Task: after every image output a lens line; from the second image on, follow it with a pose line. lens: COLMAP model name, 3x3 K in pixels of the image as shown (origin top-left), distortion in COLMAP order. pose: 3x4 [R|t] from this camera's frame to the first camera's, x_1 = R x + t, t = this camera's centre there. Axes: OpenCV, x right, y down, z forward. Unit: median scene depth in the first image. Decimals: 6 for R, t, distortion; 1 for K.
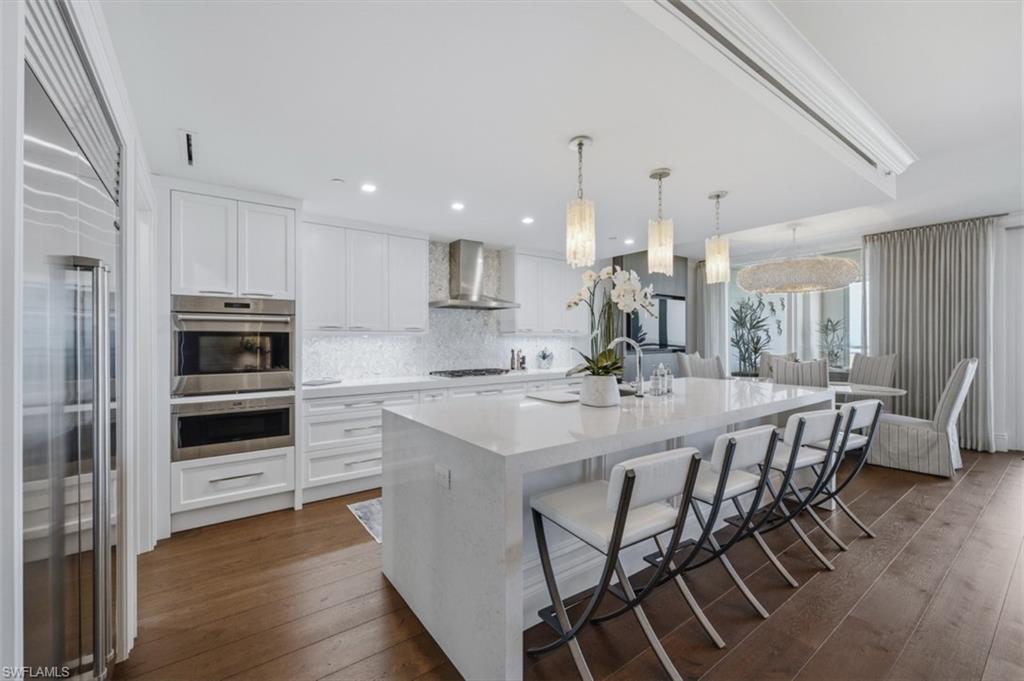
lens RADIAL K [[421.5, 0, 507.2], [0, 421.5, 338.5], [0, 0, 1]] dist [0.000157, -0.000033]
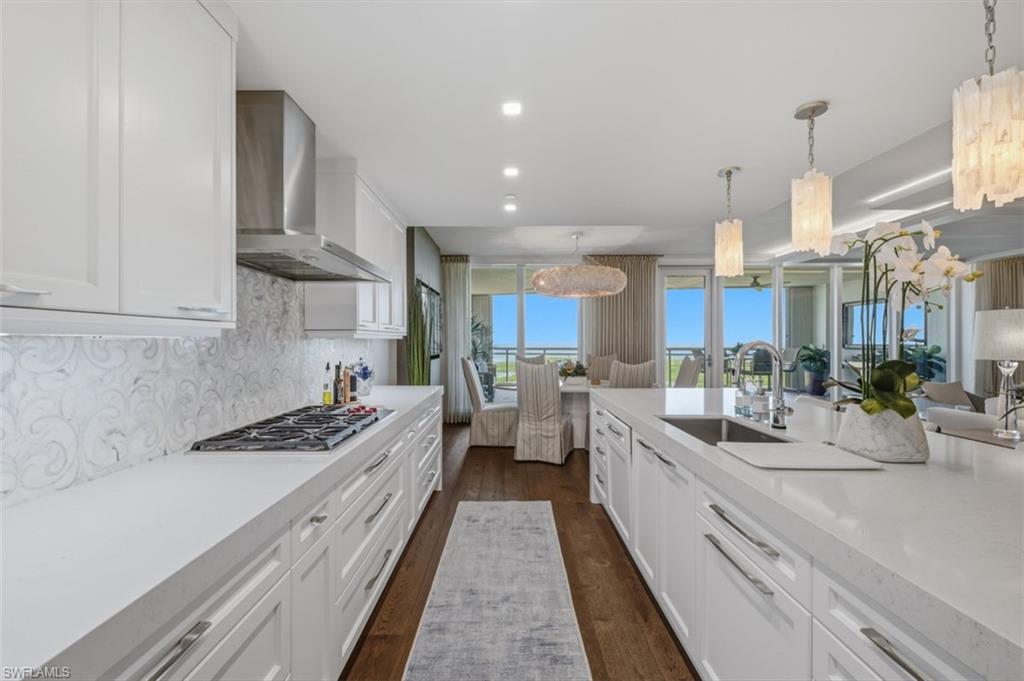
lens RADIAL K [[413.1, 0, 506.5], [0, 413.1, 340.9], [0, 0, 1]] dist [-0.000529, -0.000094]
pose [[0.589270, -0.000156, 0.807936, -0.291898], [0.000136, 1.000000, 0.000093, -0.001823], [-0.807936, 0.000055, 0.589270, 0.585950]]
